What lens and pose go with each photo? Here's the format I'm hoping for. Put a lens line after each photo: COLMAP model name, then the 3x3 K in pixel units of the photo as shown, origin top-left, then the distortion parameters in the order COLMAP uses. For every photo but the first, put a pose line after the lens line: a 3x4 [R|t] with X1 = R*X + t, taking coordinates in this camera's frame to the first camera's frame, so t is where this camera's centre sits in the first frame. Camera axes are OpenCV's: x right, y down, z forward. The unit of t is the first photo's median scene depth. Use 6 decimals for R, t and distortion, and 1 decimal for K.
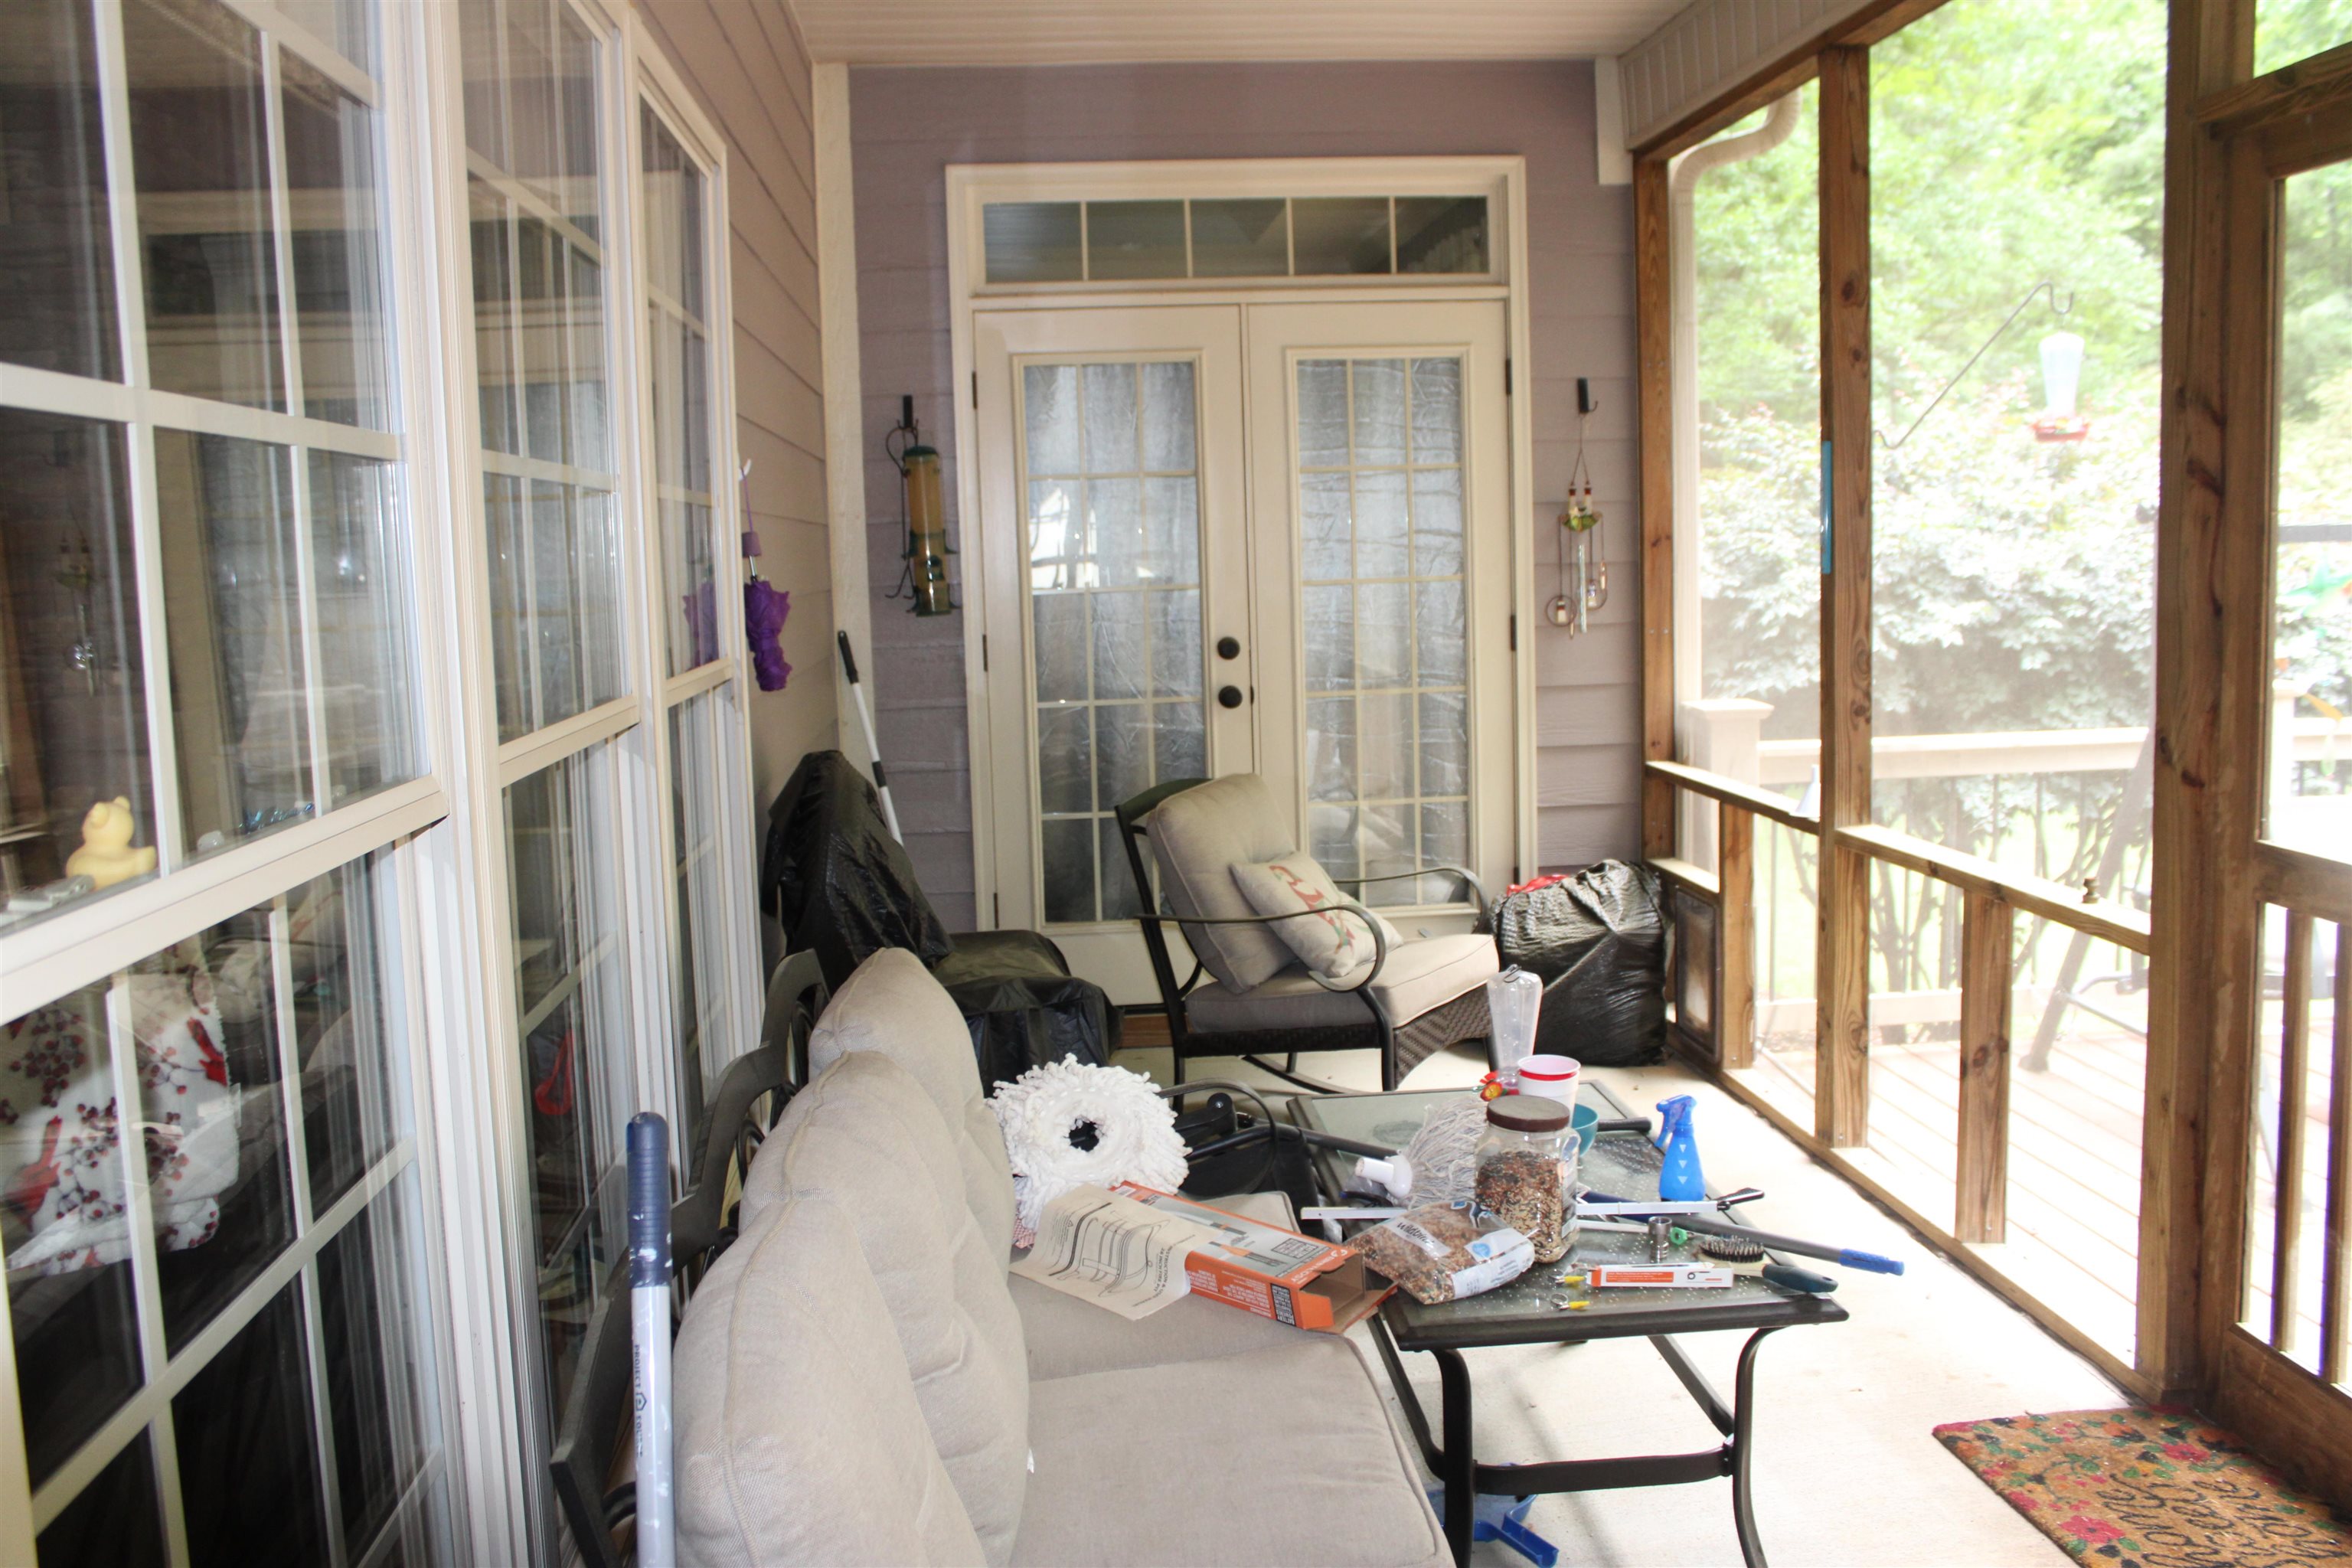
lens RADIAL K [[1974.9, 0, 1178.1], [0, 1974.9, 778.5], [0, 0, 1]] dist [-0.162078, 0.141509]
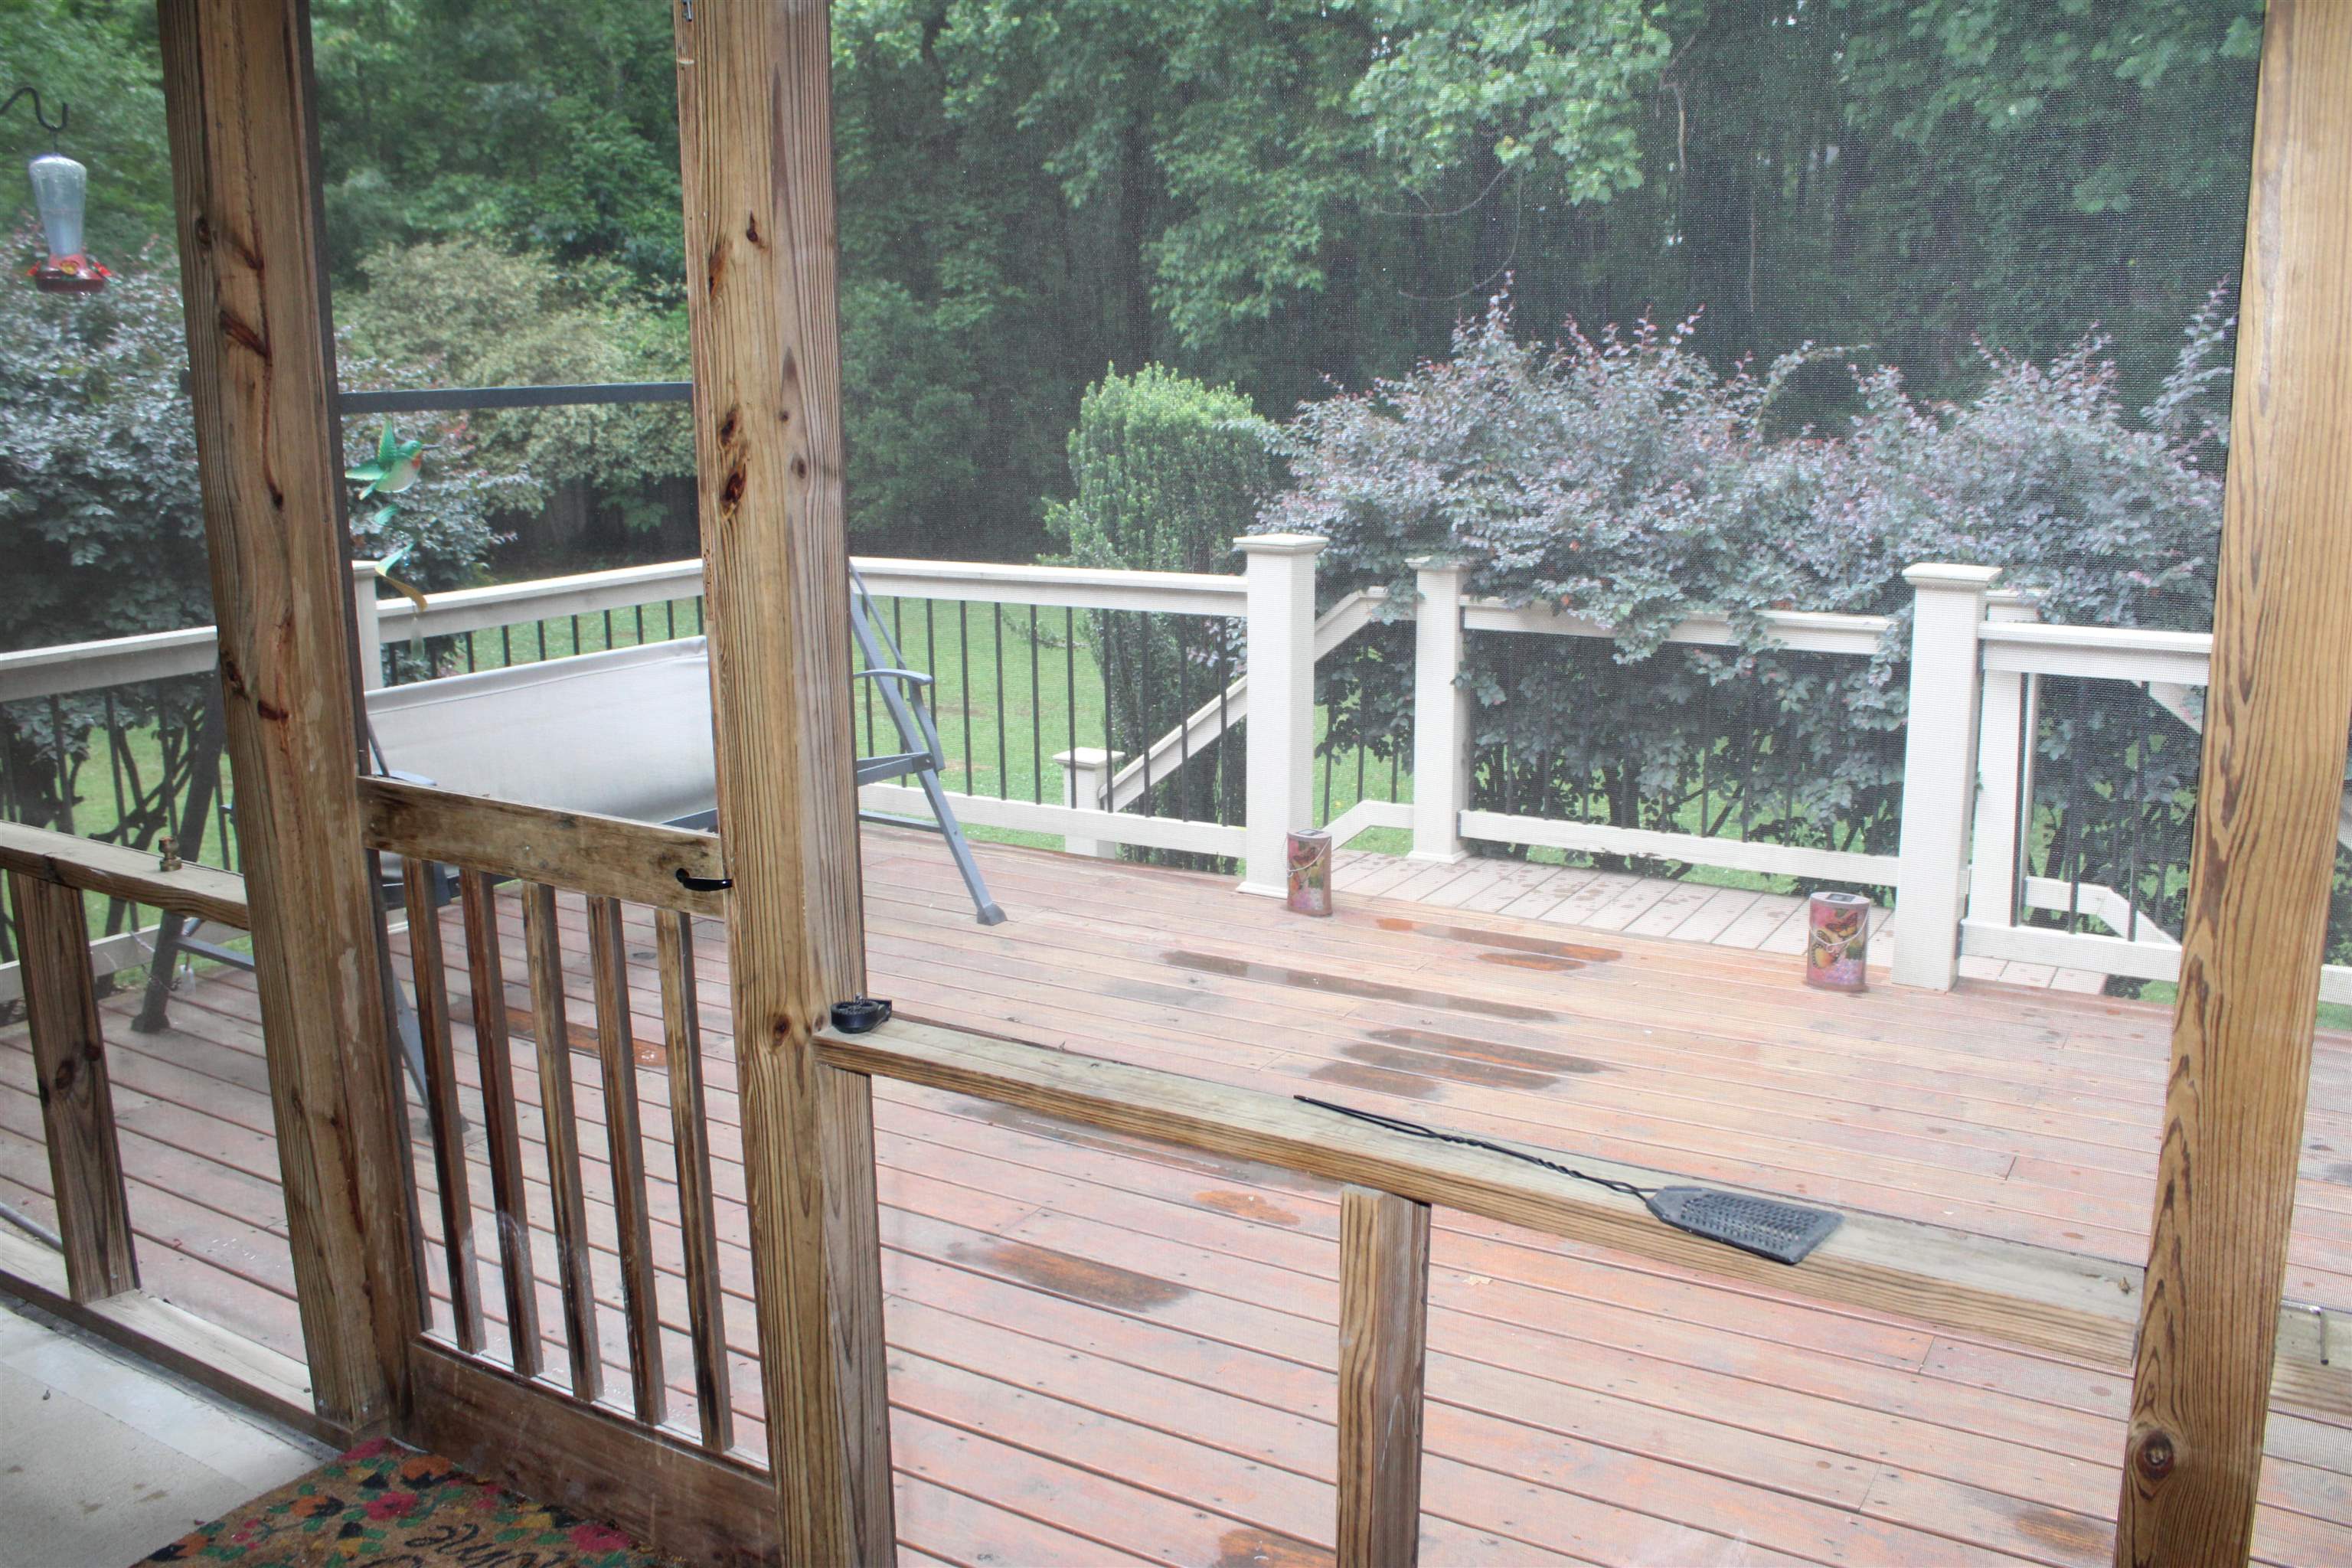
lens RADIAL K [[1974.9, 0, 1180.1], [0, 1974.9, 781.0], [0, 0, 1]] dist [-0.162078, 0.141509]
pose [[0.599975, -0.139284, 0.787800, 0.055461], [0.085645, 0.990251, 0.109852, -0.012396], [-0.795421, 0.001562, 0.606055, 0.094412]]
